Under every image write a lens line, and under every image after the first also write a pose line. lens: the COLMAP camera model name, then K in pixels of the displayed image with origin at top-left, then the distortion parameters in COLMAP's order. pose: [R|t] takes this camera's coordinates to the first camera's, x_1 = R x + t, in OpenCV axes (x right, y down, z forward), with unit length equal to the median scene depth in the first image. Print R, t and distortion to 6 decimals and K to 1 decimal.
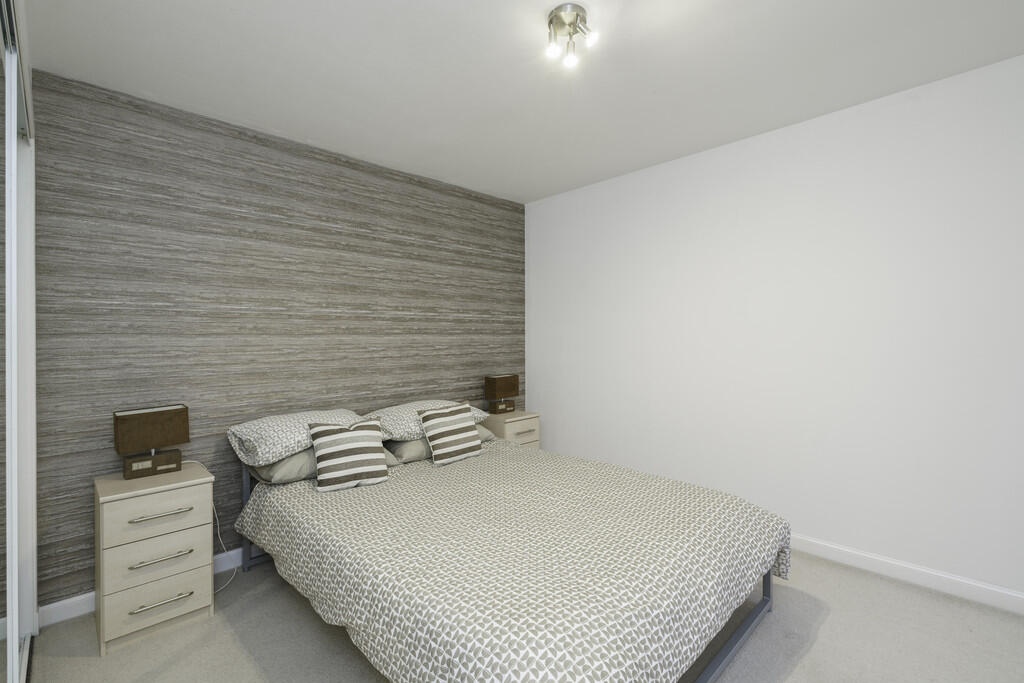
lens RADIAL K [[458.8, 0, 510.9], [0, 458.8, 341.2], [0, 0, 1]] dist [-0.004141, -0.000352]
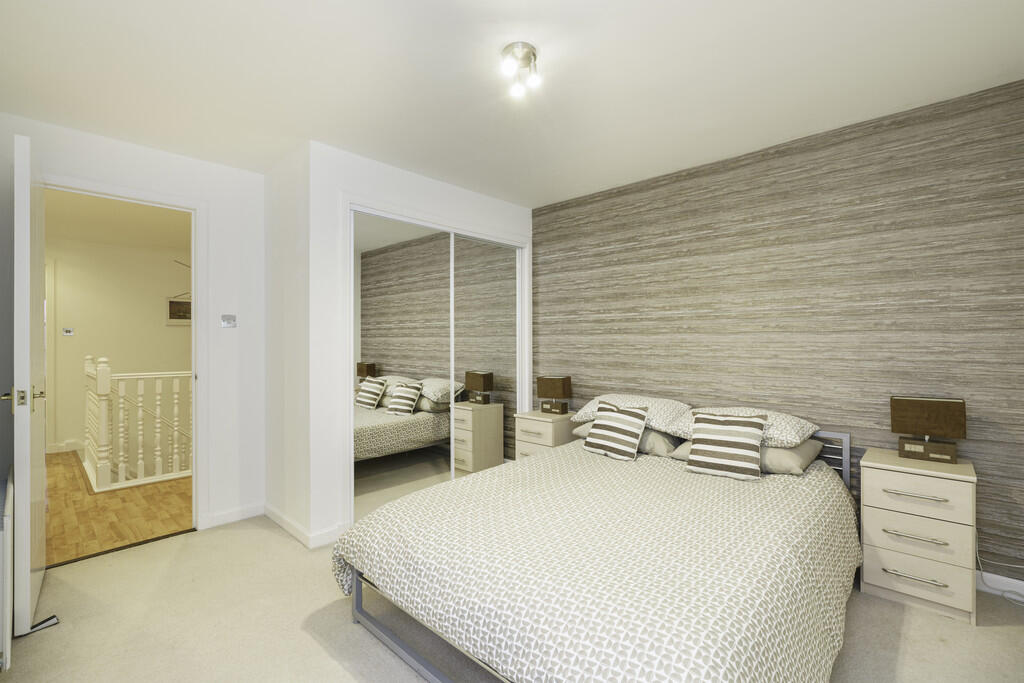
lens RADIAL K [[395.1, 0, 533.4], [0, 395.1, 339.6], [0, 0, 1]] dist [-0.001370, 0.000185]
pose [[0.135742, 0.009760, -0.990696, 0.261211], [-0.002850, 0.999951, 0.009461, -0.003715], [0.990740, 0.001539, 0.135763, 0.255222]]
